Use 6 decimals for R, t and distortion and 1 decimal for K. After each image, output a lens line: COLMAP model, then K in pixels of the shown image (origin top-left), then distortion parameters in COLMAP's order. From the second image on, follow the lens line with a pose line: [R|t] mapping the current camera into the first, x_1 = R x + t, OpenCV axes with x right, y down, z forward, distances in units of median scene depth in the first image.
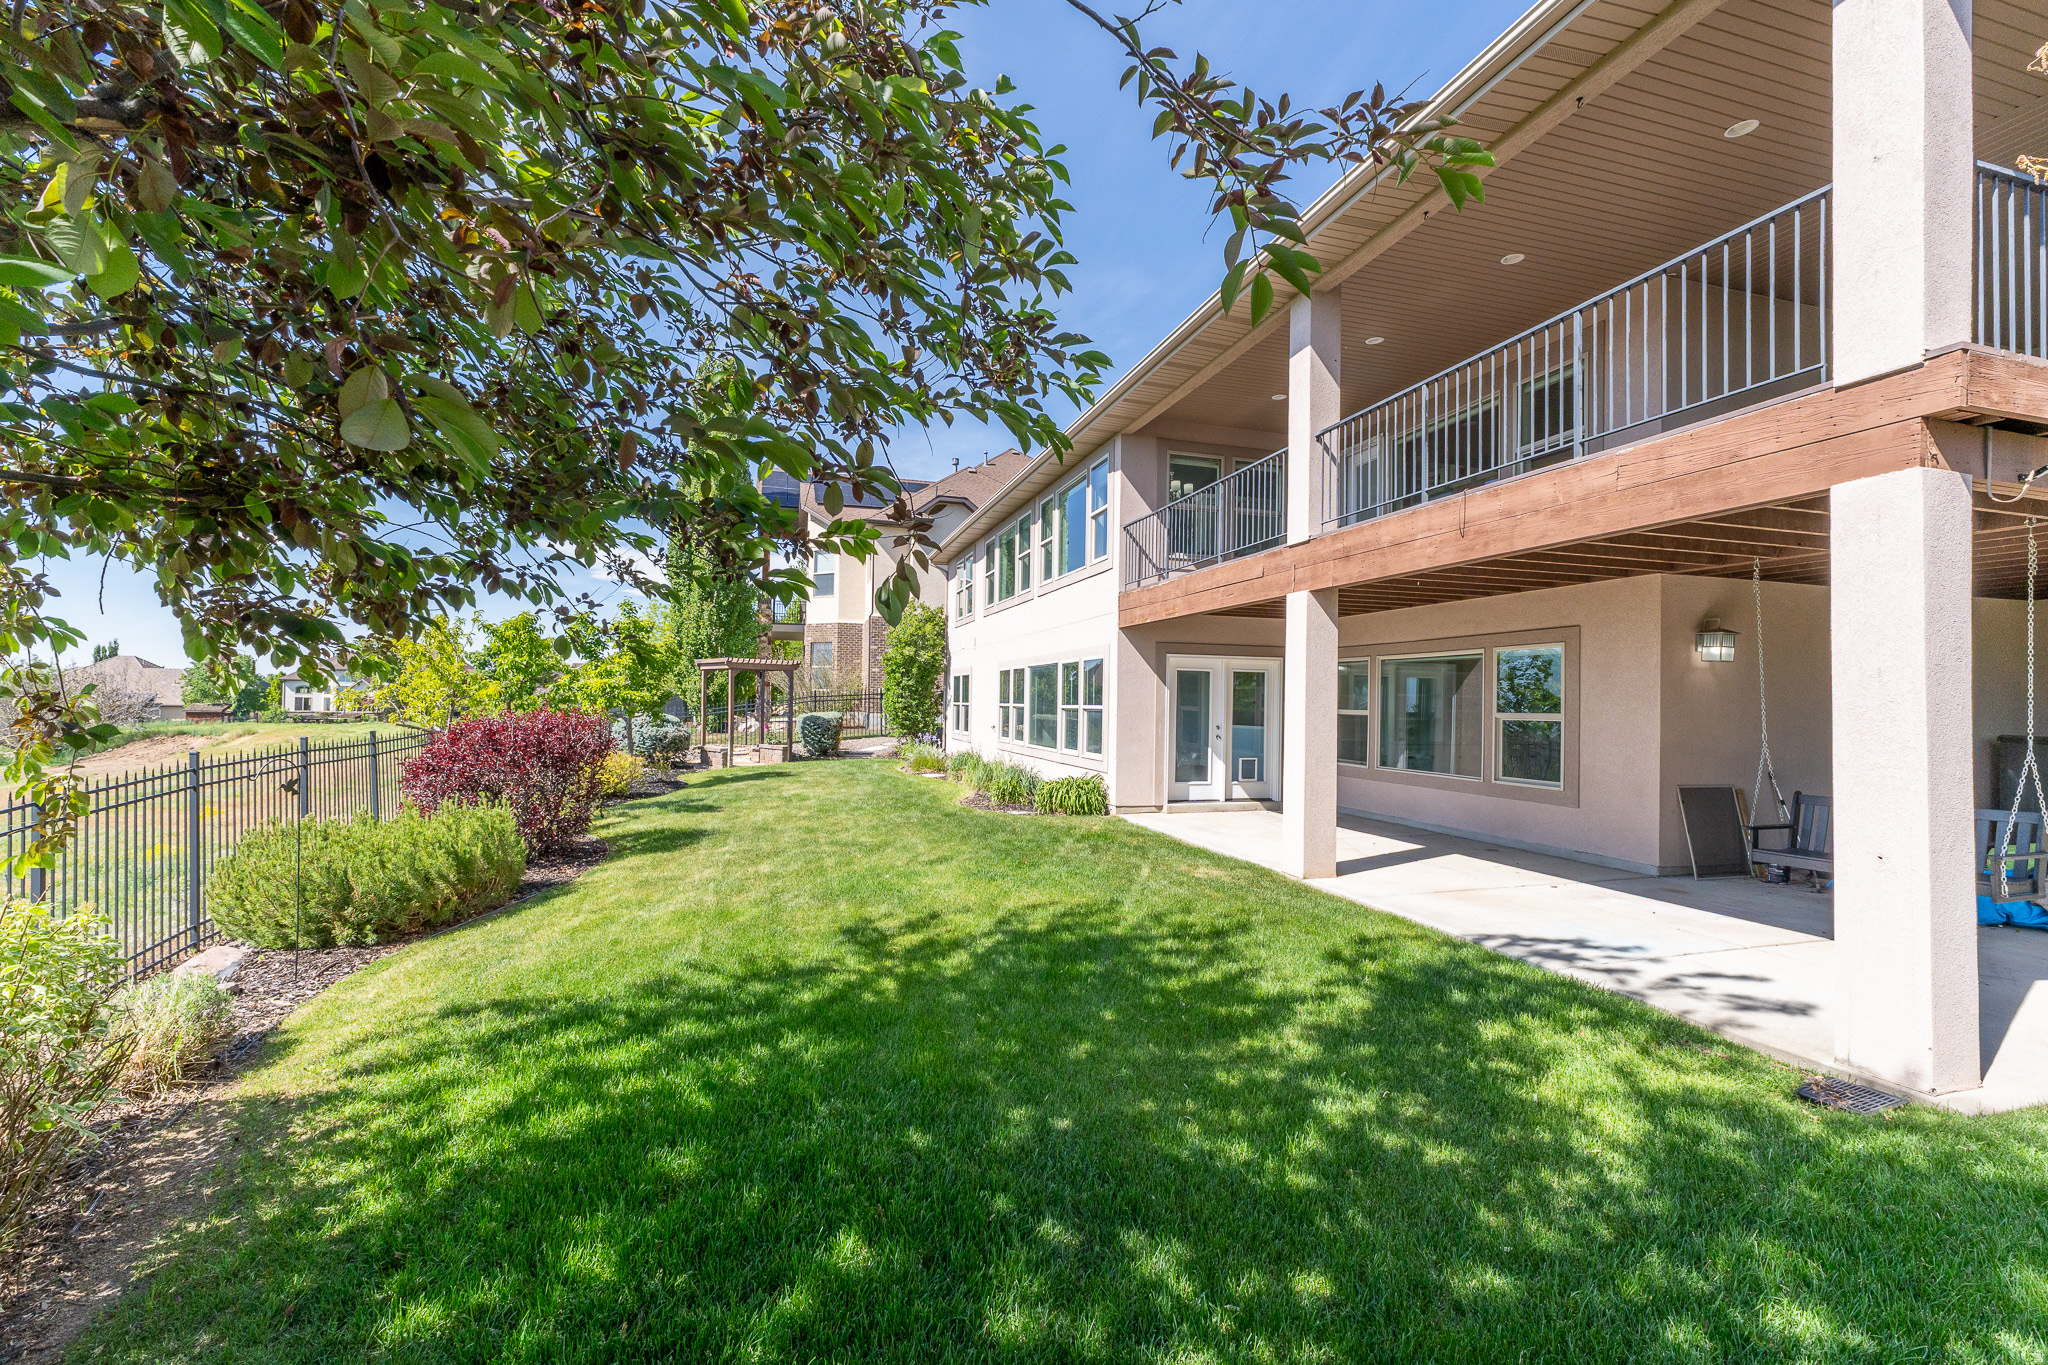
lens RADIAL K [[865.4, 0, 1034.2], [0, 865.4, 688.6], [0, 0, 1]] dist [0.015576, -0.000498]
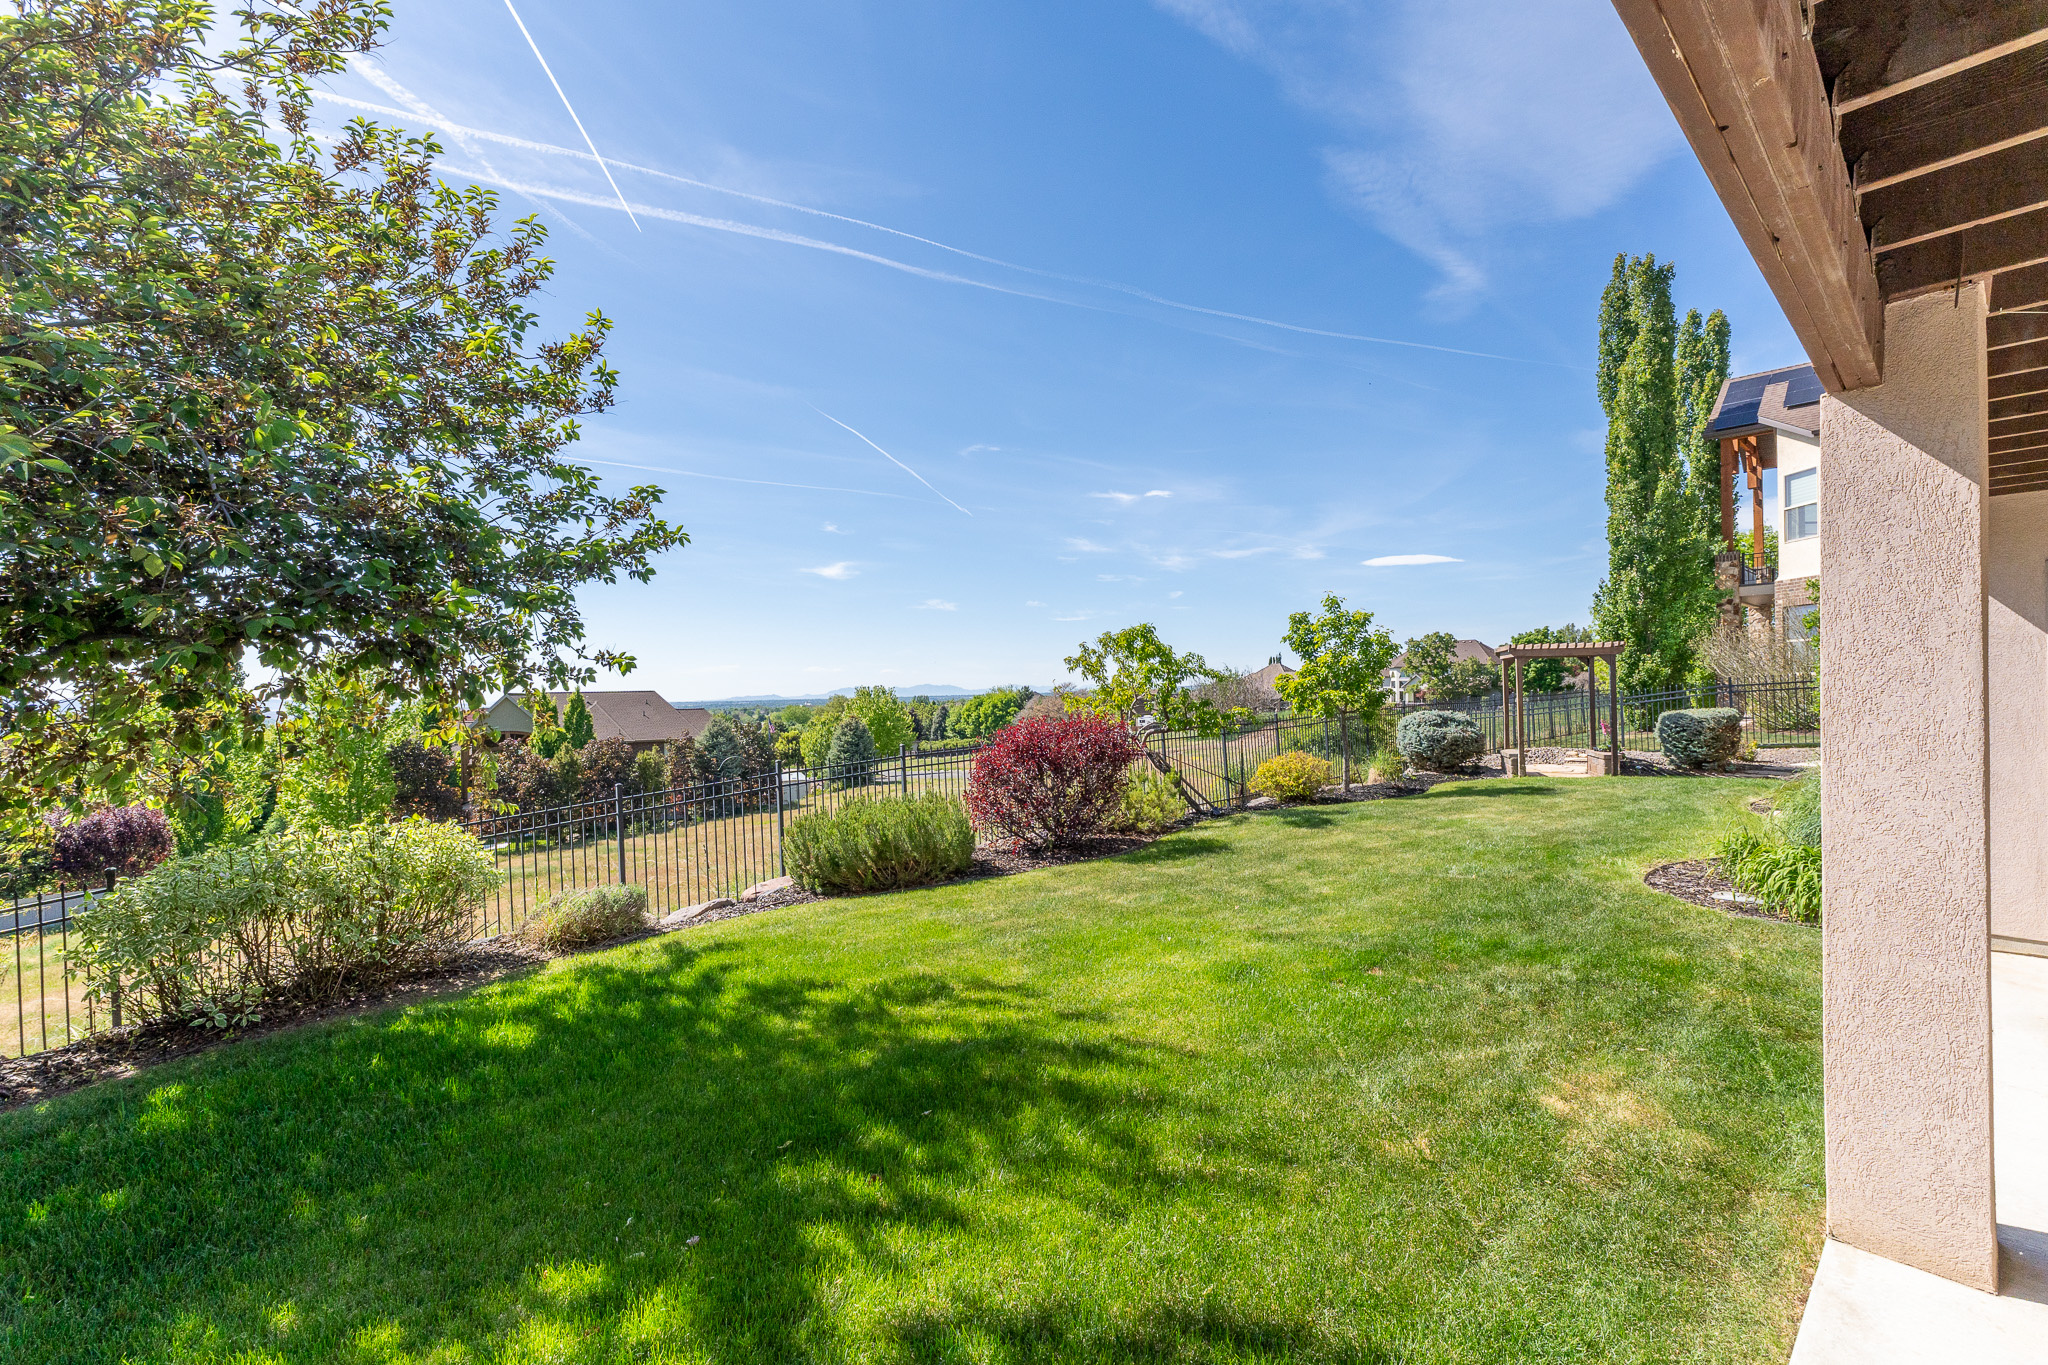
lens RADIAL K [[865.4, 0, 1025.6], [0, 865.4, 687.1], [0, 0, 1]] dist [0.015576, -0.000498]
pose [[0.433217, -0.017178, -0.901126, 0.908738], [0.031275, 0.999503, -0.004018, -0.030233], [0.900747, -0.026442, 0.433539, 1.001731]]
